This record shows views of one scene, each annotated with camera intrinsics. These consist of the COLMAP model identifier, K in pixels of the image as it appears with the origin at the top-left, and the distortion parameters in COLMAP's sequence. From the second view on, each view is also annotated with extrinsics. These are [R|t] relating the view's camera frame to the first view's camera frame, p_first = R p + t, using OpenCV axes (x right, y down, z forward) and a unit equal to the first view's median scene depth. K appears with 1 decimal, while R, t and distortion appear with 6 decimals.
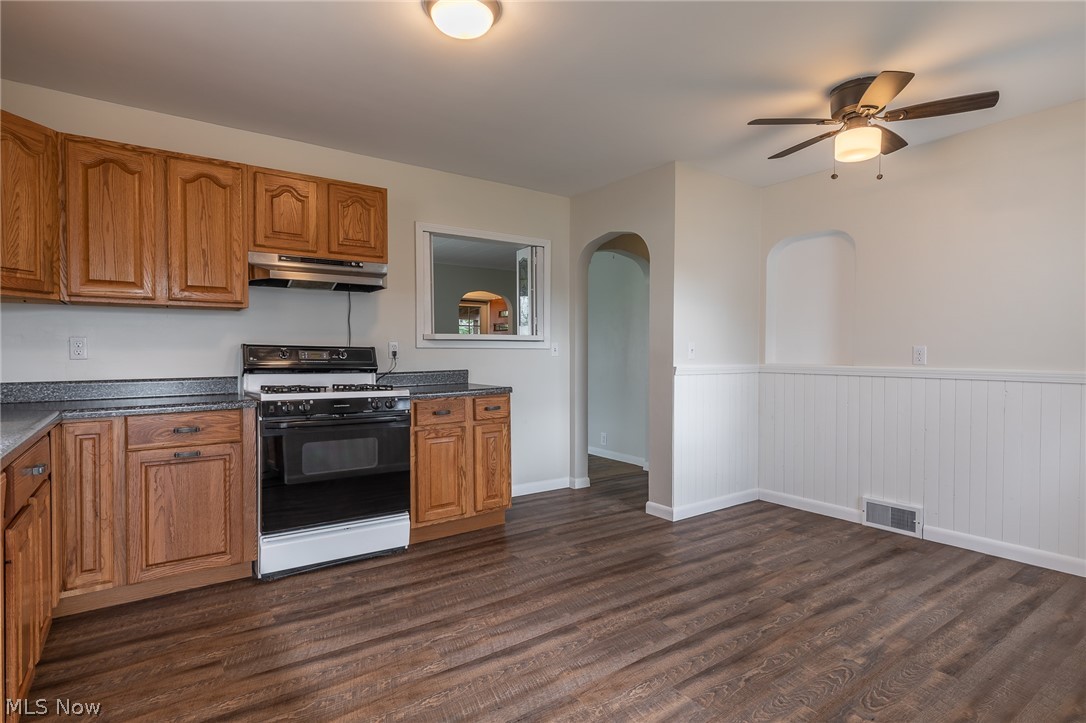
lens RADIAL K [[548.9, 0, 539.2], [0, 548.9, 359.7], [0, 0, 1]] dist [0.005175, -0.003801]
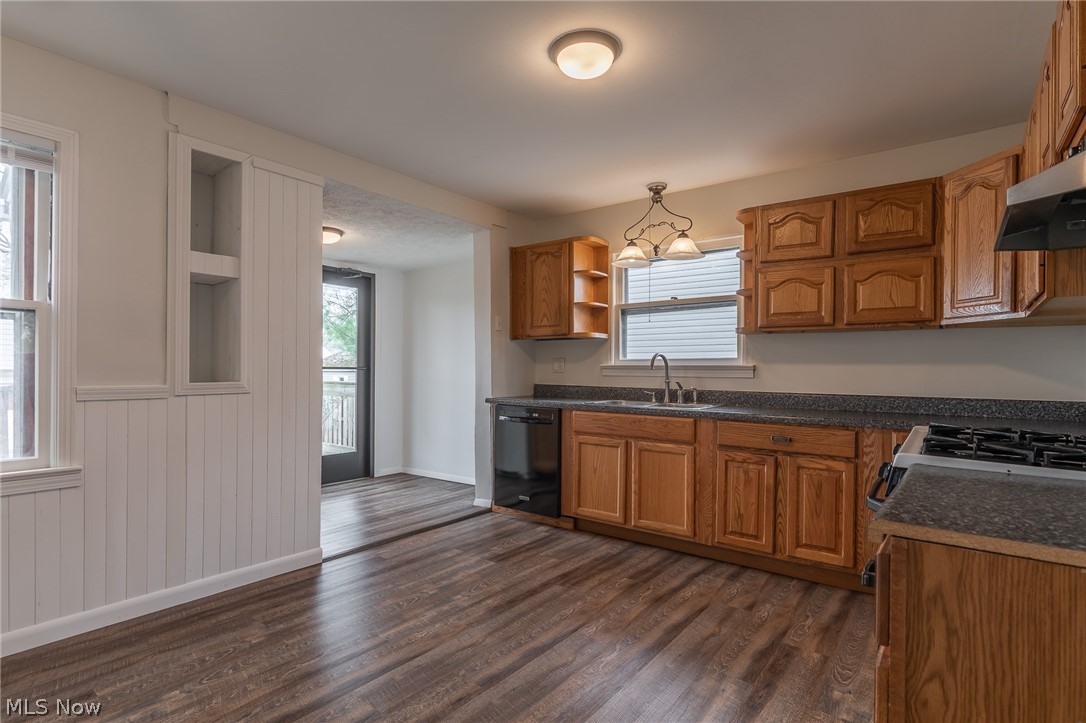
lens RADIAL K [[548.9, 0, 543.7], [0, 548.9, 367.2], [0, 0, 1]] dist [0.005175, -0.003801]
pose [[-0.954218, -0.008311, -0.298996, 0.201849], [-0.011256, 0.999904, 0.008126, -0.018709], [0.298900, 0.011120, -0.954220, 1.585656]]
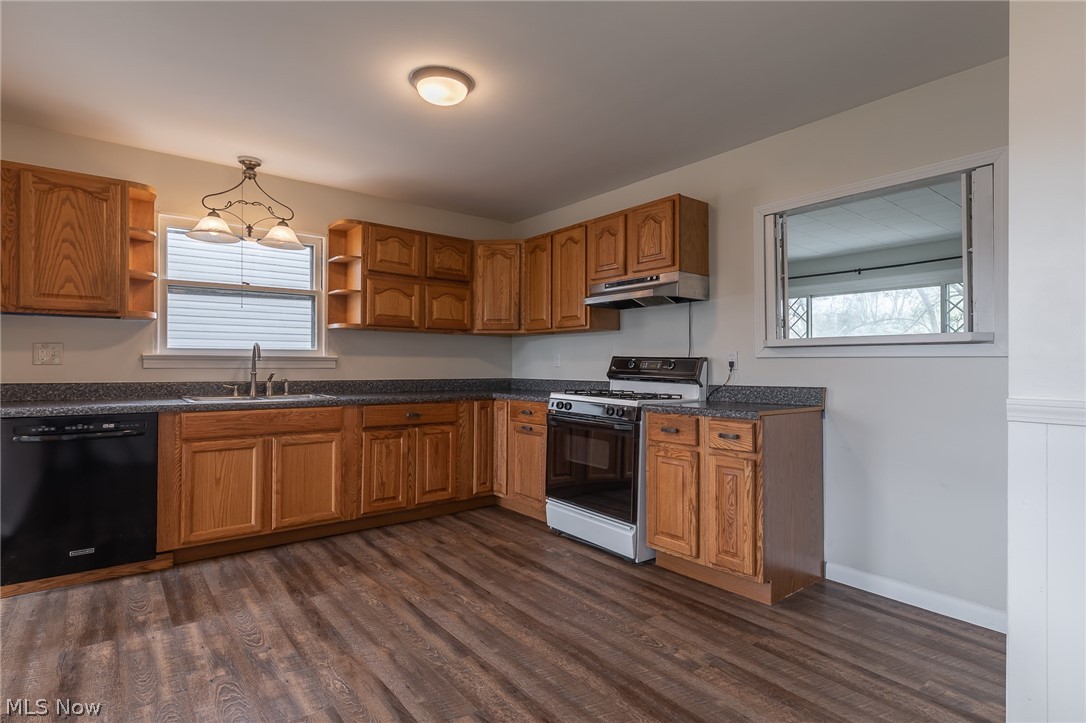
lens RADIAL K [[548.9, 0, 542.2], [0, 548.9, 360.5], [0, 0, 1]] dist [0.005175, -0.003801]
pose [[0.055337, -0.004820, -0.998456, 0.864480], [-0.018510, 0.999812, -0.005852, -0.009274], [0.998296, 0.018805, 0.055237, 0.915210]]
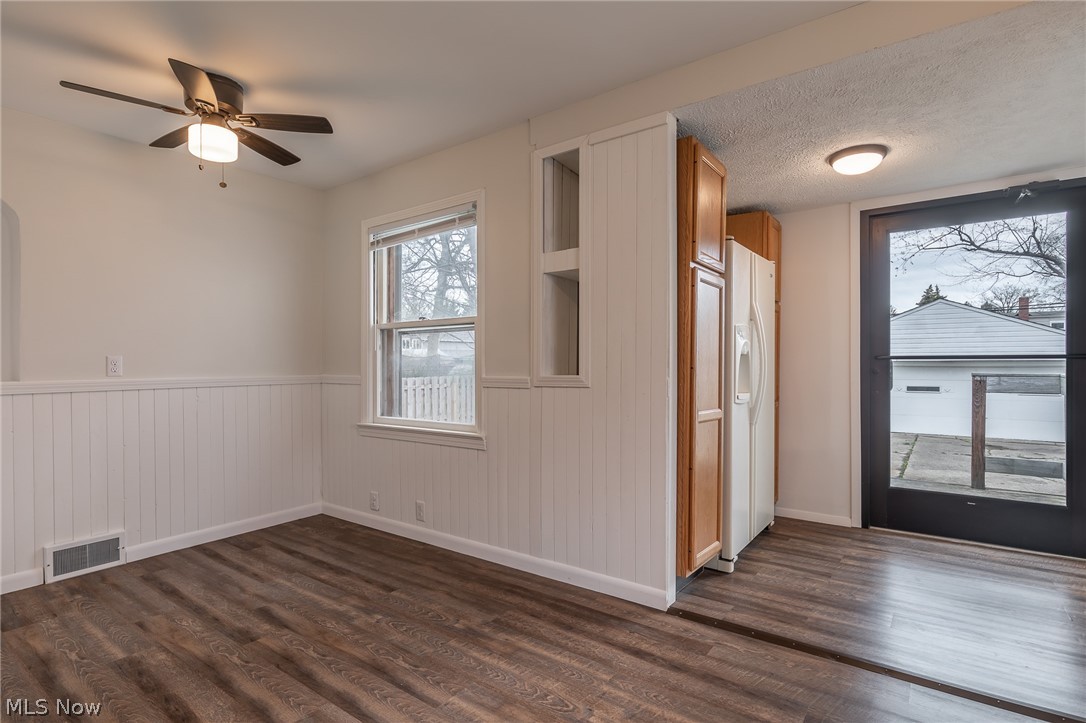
lens RADIAL K [[548.9, 0, 539.9], [0, 548.9, 360.6], [0, 0, 1]] dist [0.005175, -0.003801]
pose [[-0.309764, 0.000784, 0.950813, -0.511200], [0.020912, 0.999763, 0.005989, -0.009579], [-0.950583, 0.021739, -0.309707, 0.780582]]
